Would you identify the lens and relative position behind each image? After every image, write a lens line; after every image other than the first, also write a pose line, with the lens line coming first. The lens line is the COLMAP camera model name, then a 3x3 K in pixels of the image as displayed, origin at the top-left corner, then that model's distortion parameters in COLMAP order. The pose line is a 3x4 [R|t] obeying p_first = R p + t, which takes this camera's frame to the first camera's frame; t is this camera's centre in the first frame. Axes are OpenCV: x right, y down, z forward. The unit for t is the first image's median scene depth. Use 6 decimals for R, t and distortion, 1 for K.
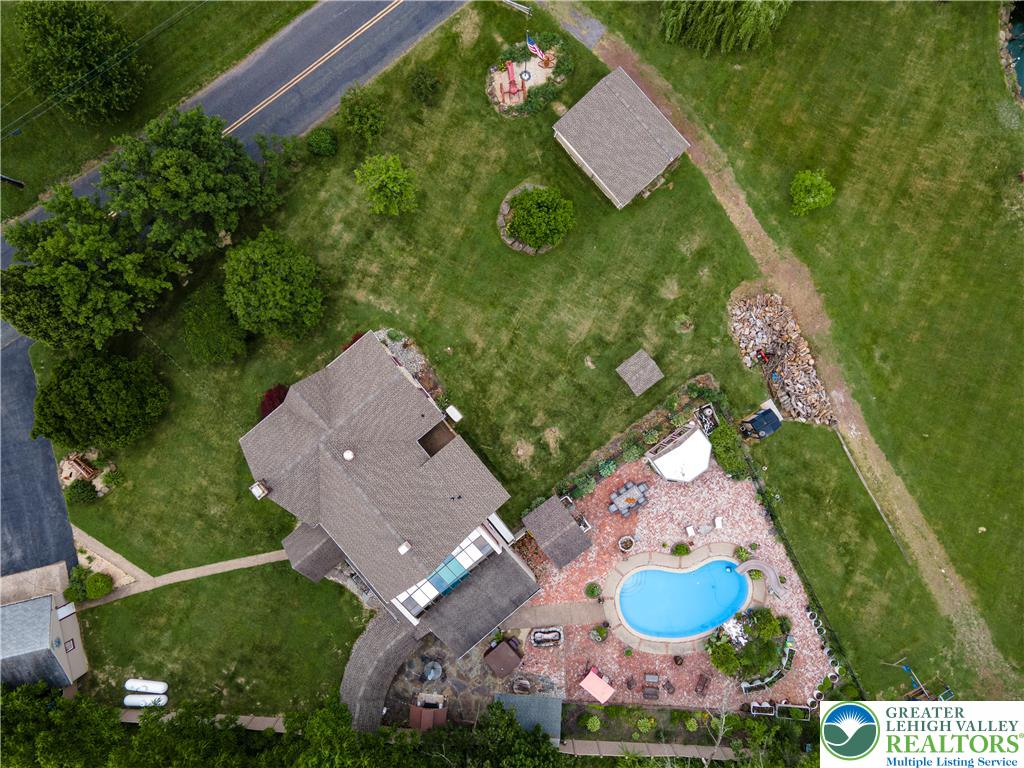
lens RADIAL K [[747.5, 0, 513.2], [0, 747.5, 386.9], [0, 0, 1]] dist [0.027586, 0.029781]
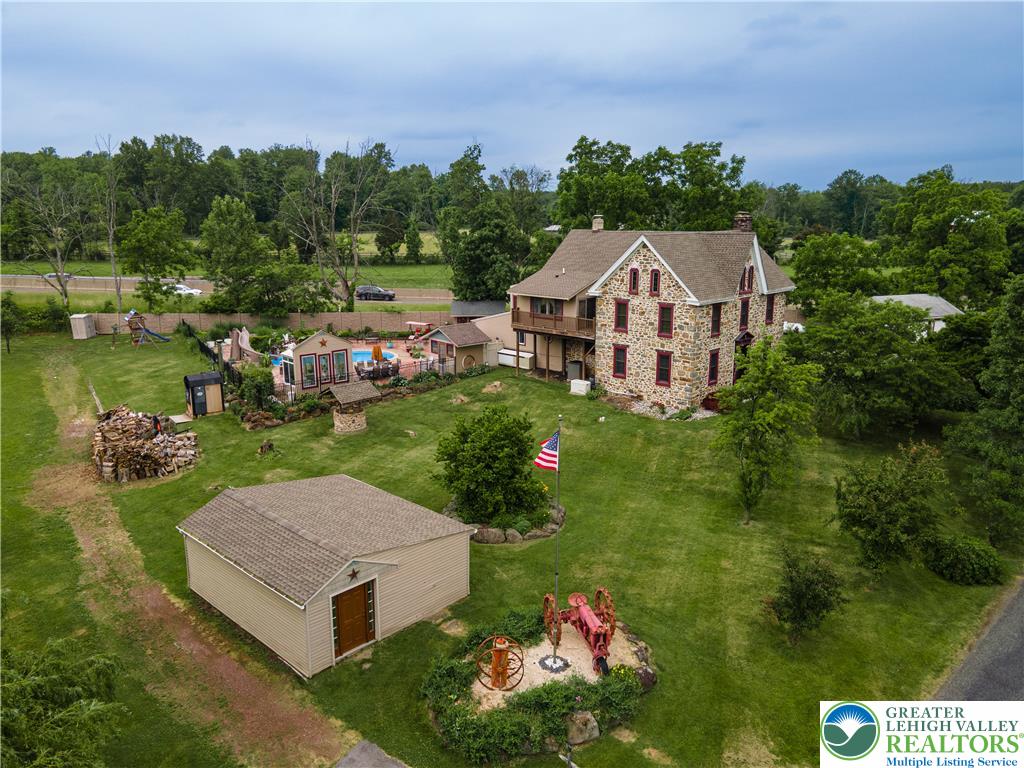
lens RADIAL K [[747.5, 0, 504.1], [0, 747.5, 390.0], [0, 0, 1]] dist [0.027586, 0.029781]
pose [[-0.997006, 0.020484, -0.074562, 0.066690], [-0.077266, -0.226490, 0.970944, -0.756498], [0.003001, 0.973798, 0.227395, 0.806770]]
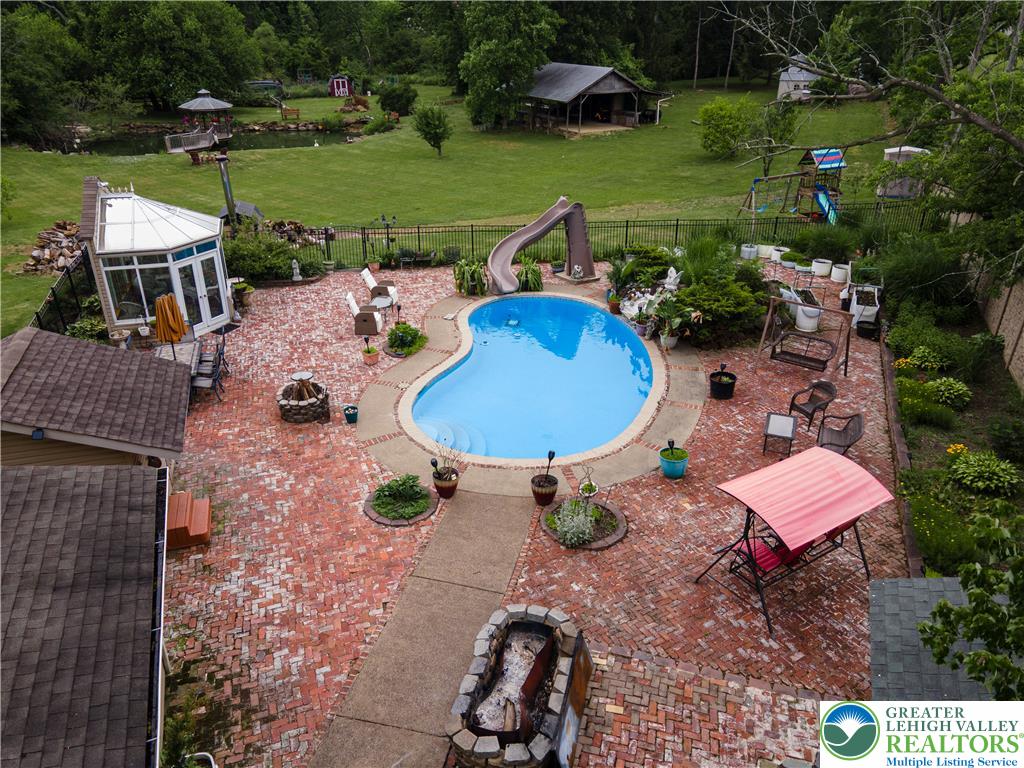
lens RADIAL K [[747.5, 0, 503.5], [0, 747.5, 382.8], [0, 0, 1]] dist [0.027586, 0.029781]
pose [[0.323680, -0.419651, 0.848012, -0.070260], [0.946124, 0.152037, -0.285891, 0.364569], [-0.008954, 0.894862, 0.446254, 0.856095]]
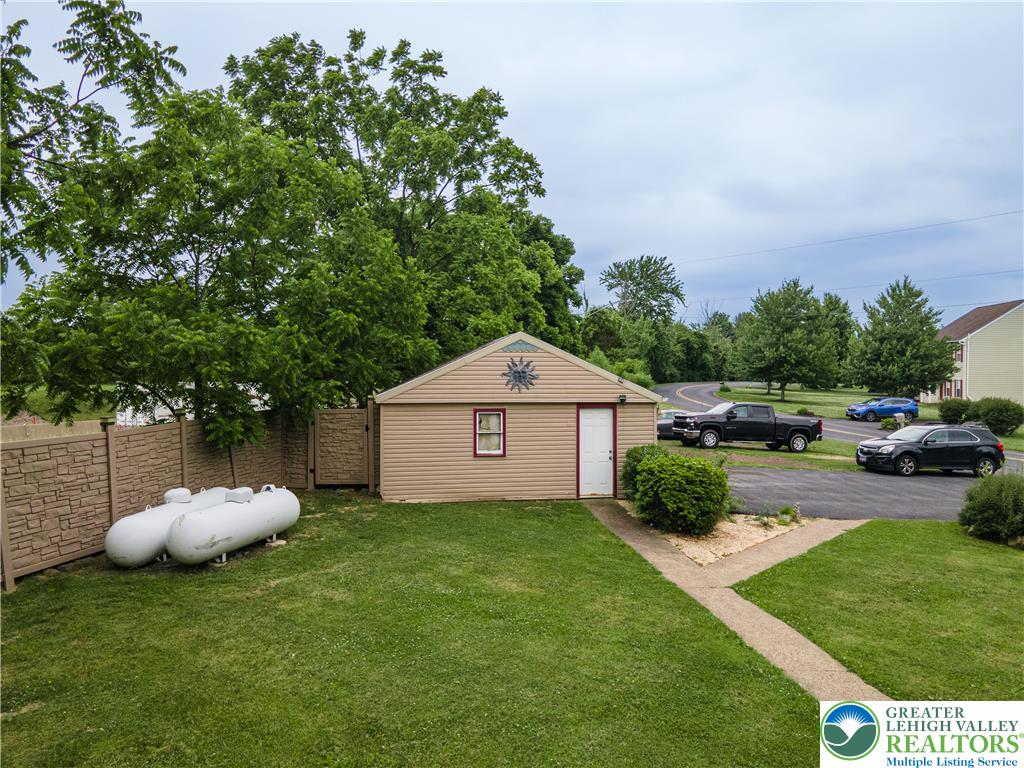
lens RADIAL K [[747.5, 0, 510.5], [0, 747.5, 384.1], [0, 0, 1]] dist [0.027586, 0.029781]
pose [[-0.115769, 0.025297, -0.992954, -0.273879], [-0.993270, 0.000518, 0.115819, 0.286452], [0.003444, 0.999680, 0.025066, 0.940566]]
